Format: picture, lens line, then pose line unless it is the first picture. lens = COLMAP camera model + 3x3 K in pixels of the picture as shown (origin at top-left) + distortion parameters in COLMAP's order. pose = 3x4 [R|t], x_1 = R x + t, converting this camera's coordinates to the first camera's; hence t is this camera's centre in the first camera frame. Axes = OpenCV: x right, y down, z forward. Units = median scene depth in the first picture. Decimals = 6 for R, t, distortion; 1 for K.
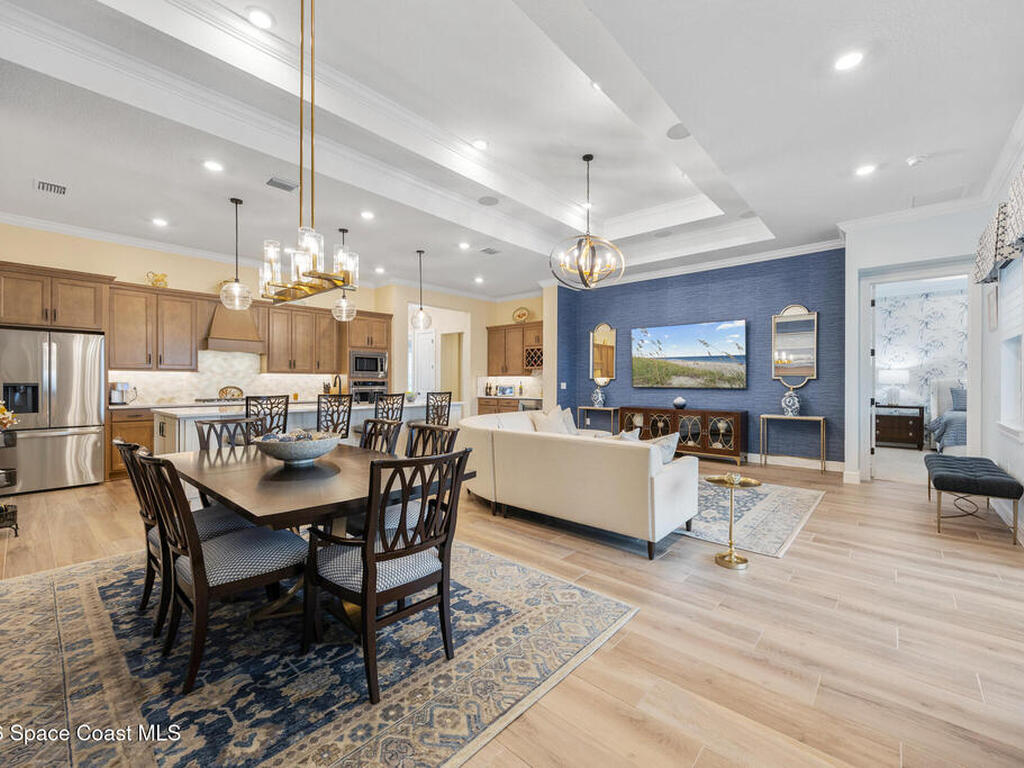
lens RADIAL K [[436.7, 0, 513.5], [0, 436.7, 384.7], [0, 0, 1]] dist [-0.000787, 0.000286]
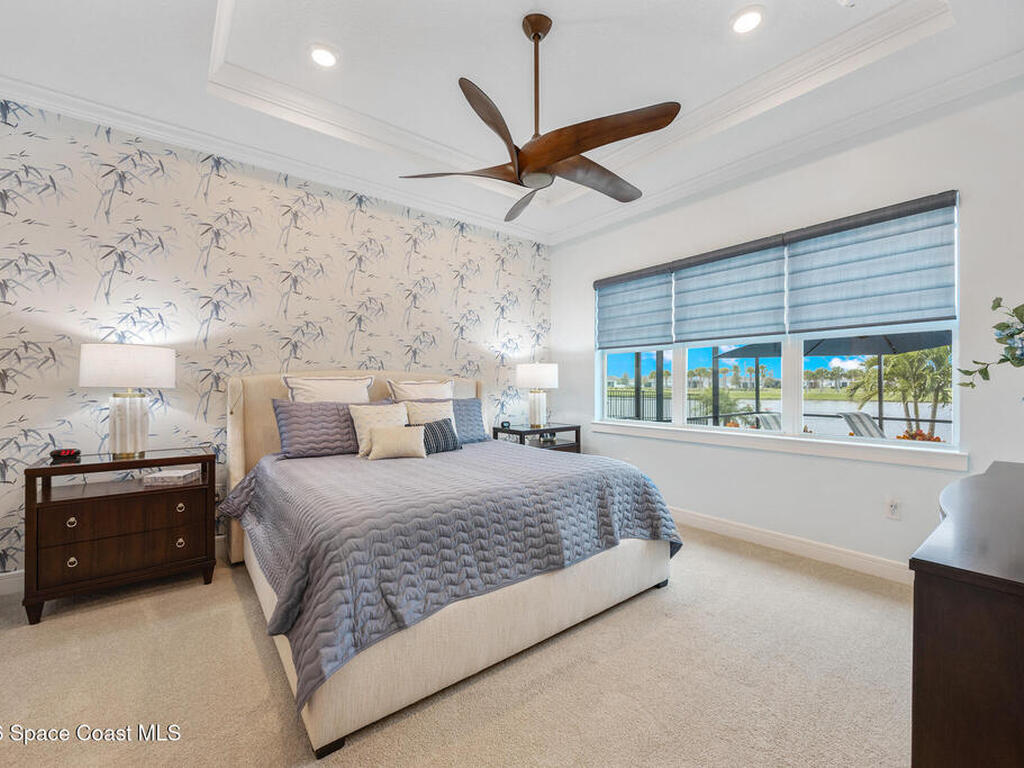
lens RADIAL K [[436.7, 0, 512.6], [0, 436.7, 382.2], [0, 0, 1]] dist [-0.000787, 0.000286]
pose [[0.195867, -0.004778, 0.980619, 0.613775], [0.001376, 0.999988, 0.004598, -0.008651], [-0.980629, 0.000448, 0.195872, 0.663333]]
